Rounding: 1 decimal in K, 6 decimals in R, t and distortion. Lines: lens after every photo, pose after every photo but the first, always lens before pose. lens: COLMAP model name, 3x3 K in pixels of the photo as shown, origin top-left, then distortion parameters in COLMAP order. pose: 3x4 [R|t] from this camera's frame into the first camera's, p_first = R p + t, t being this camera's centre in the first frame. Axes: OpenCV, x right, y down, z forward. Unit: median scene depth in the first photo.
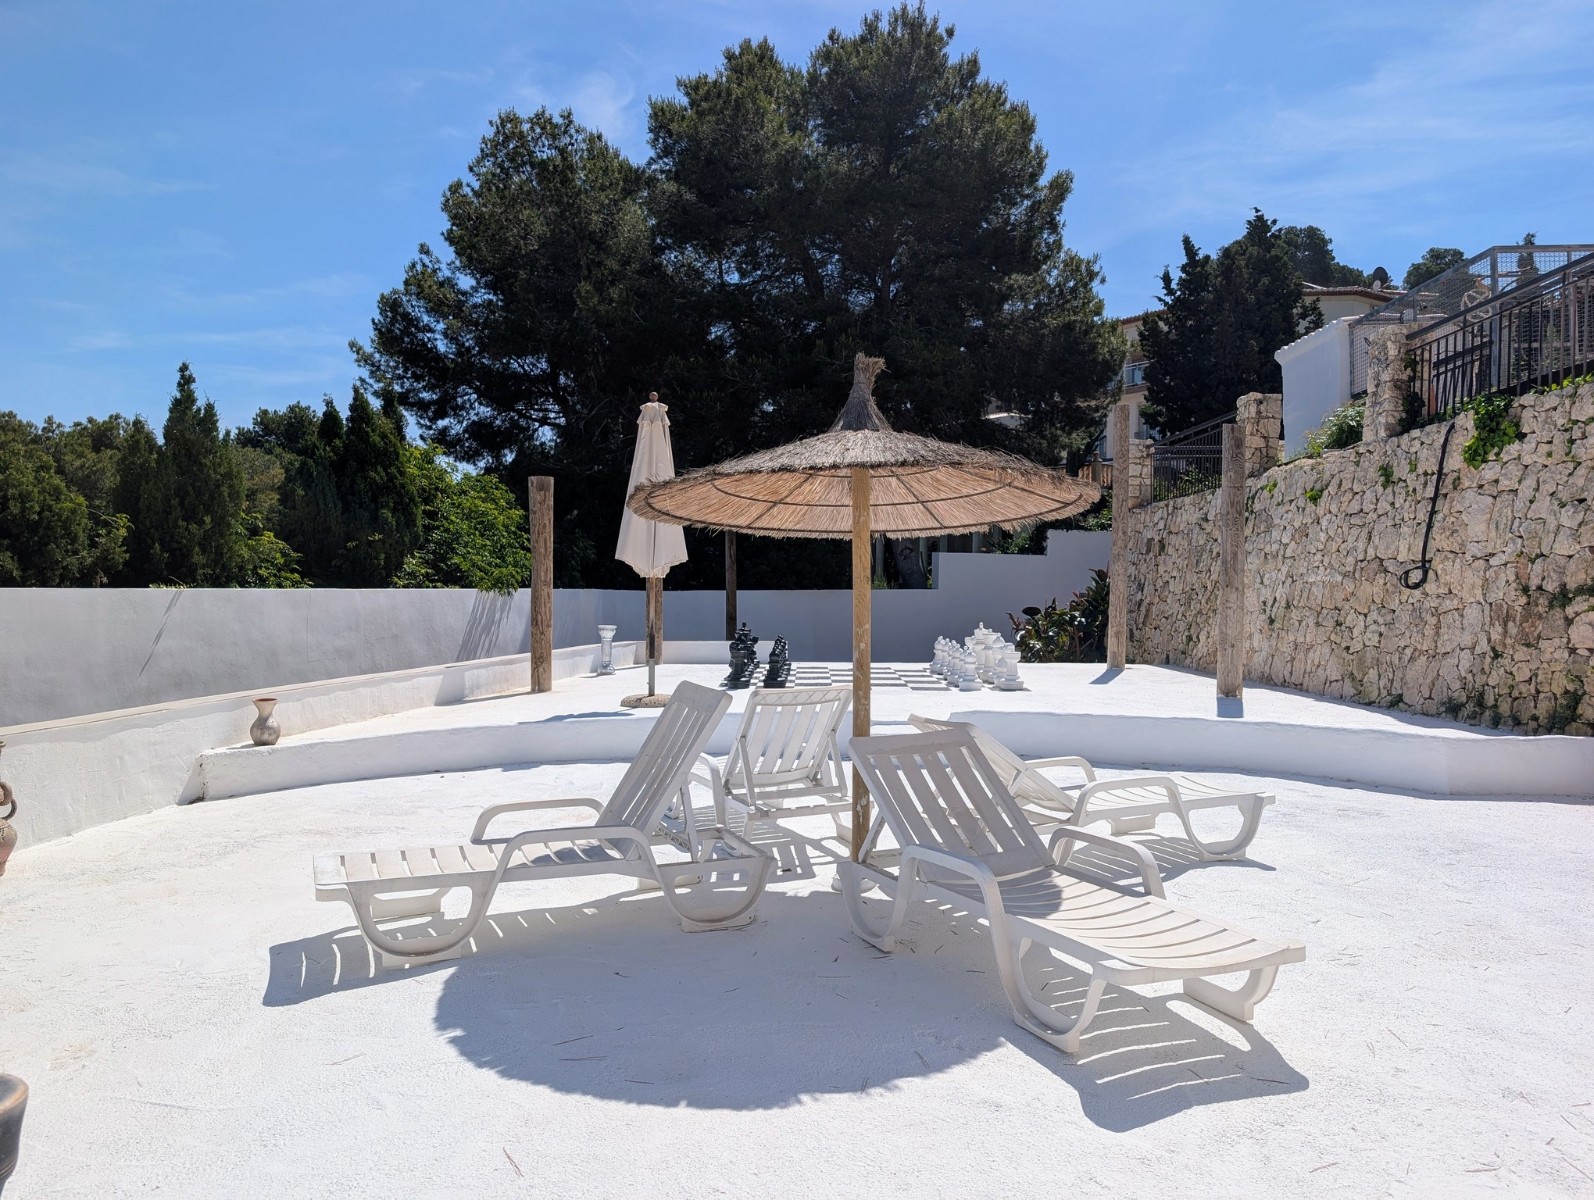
lens RADIAL K [[1147.9, 0, 800.7], [0, 1147.9, 603.5], [0, 0, 1]] dist [0.033056, -0.031504]
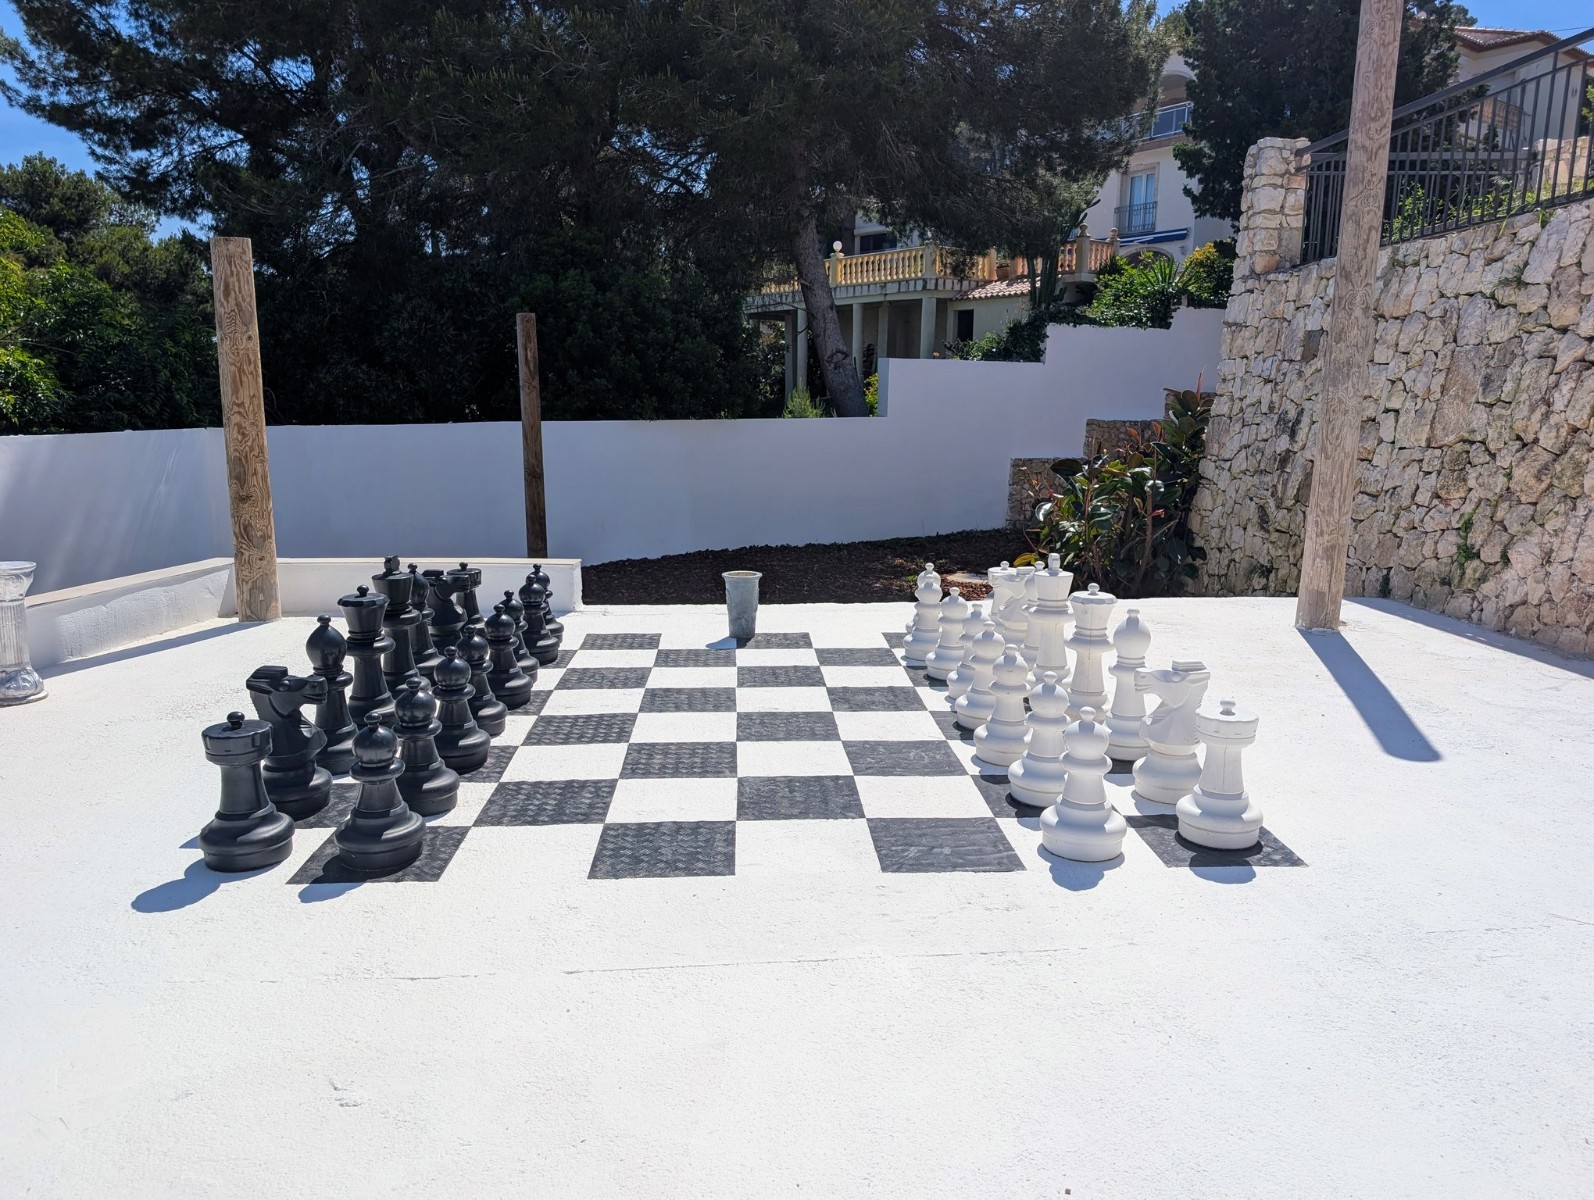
lens RADIAL K [[1147.9, 0, 796.0], [0, 1147.9, 600.9], [0, 0, 1]] dist [0.033056, -0.031504]
pose [[0.998241, -0.010154, 0.058409, 0.027976], [0.000485, 0.986588, 0.163230, -0.014616], [-0.059283, -0.162915, 0.984857, 0.328958]]
